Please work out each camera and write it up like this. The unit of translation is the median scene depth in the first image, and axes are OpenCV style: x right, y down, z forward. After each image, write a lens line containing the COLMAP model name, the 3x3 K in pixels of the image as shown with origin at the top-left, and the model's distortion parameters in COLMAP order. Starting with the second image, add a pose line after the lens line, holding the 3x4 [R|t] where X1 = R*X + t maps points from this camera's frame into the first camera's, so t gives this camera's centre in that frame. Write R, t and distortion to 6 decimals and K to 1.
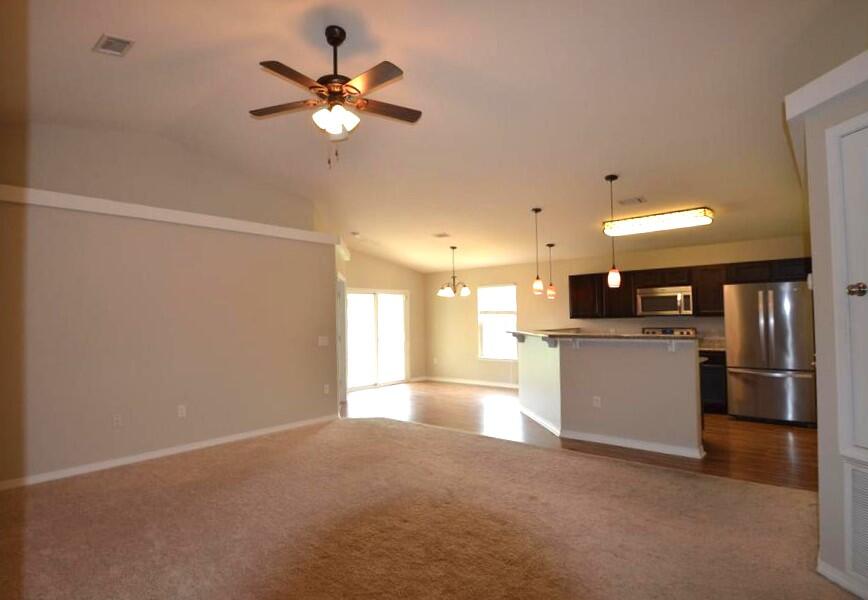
lens RADIAL K [[470.0, 0, 415.2], [0, 470.0, 299.7], [0, 0, 1]] dist [0.001890, 0.000335]
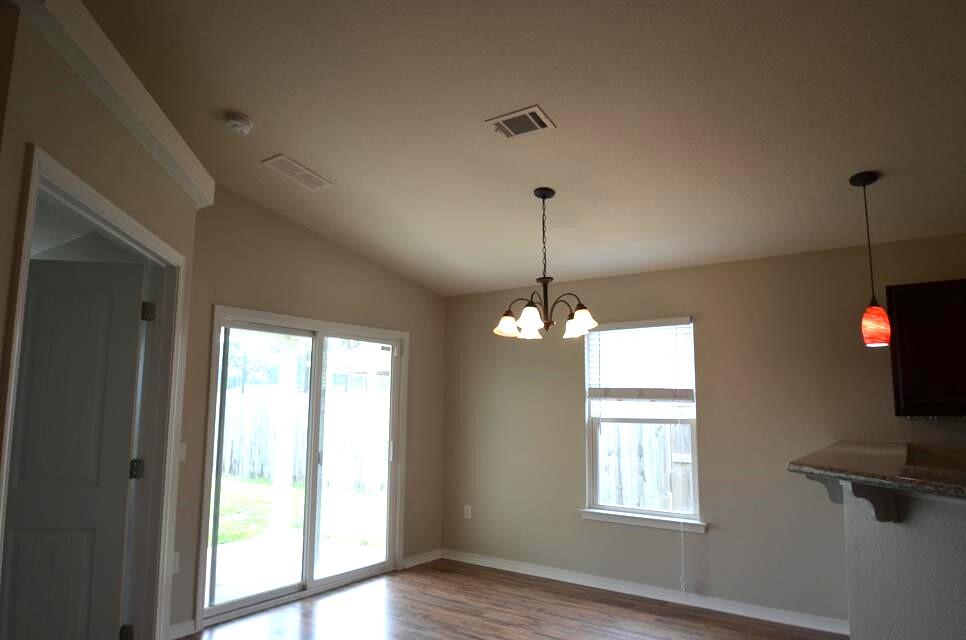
lens RADIAL K [[593.1, 0, 483.0], [0, 593.1, 320.0], [0, 0, 1]] dist [-0.029384, 0.000622]
pose [[0.994722, 0.037819, 0.095382, 0.001861], [-0.027918, 0.994280, -0.103087, 0.026545], [-0.098735, 0.099880, 0.990089, 0.684935]]
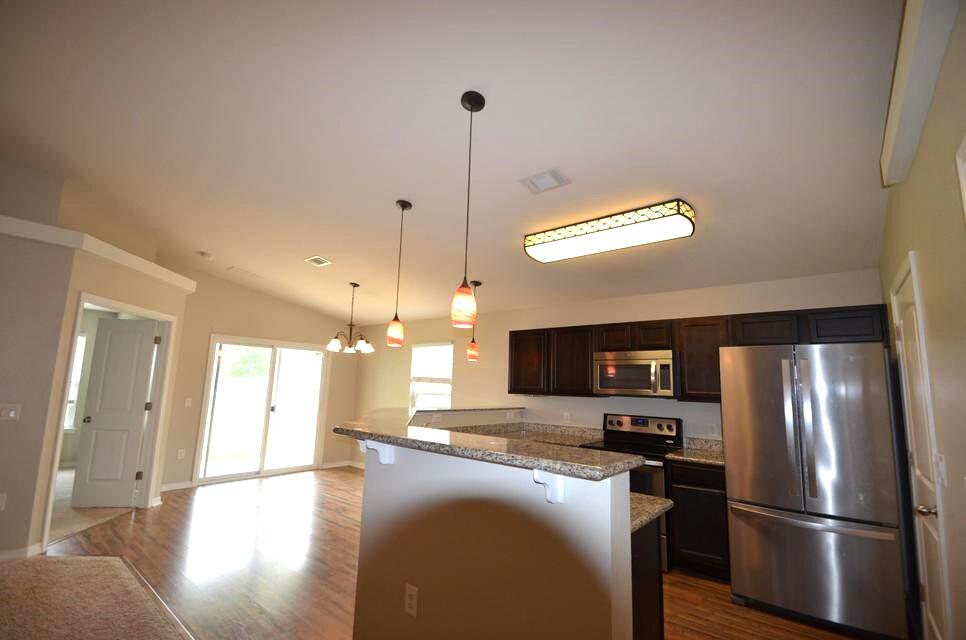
lens RADIAL K [[416.7, 0, 483.0], [0, 416.7, 320.0], [0, 0, 1]] dist [0.000750, -0.000300]
pose [[0.998182, 0.052720, 0.029198, 0.298682], [-0.048942, 0.991844, -0.117687, 0.007912], [-0.035164, 0.116044, 0.992621, 0.427370]]
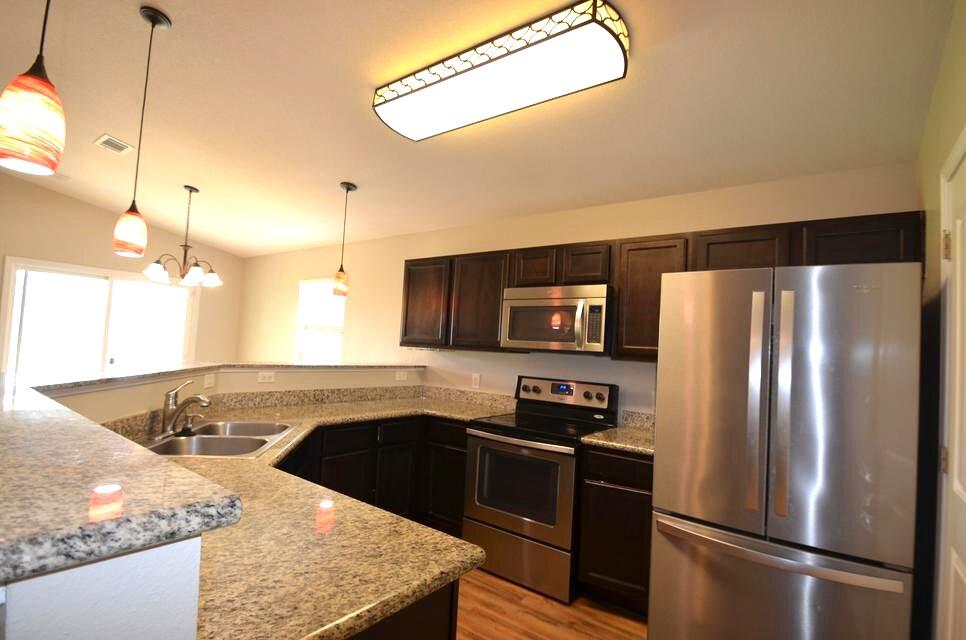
lens RADIAL K [[461.2, 0, 483.0], [0, 461.2, 320.0], [0, 0, 1]] dist [-0.014190, -0.000173]
pose [[0.994130, 0.076257, 0.076751, 0.418464], [-0.074933, 0.996988, -0.019989, 0.017399], [-0.078044, 0.014121, 0.996850, 0.560544]]
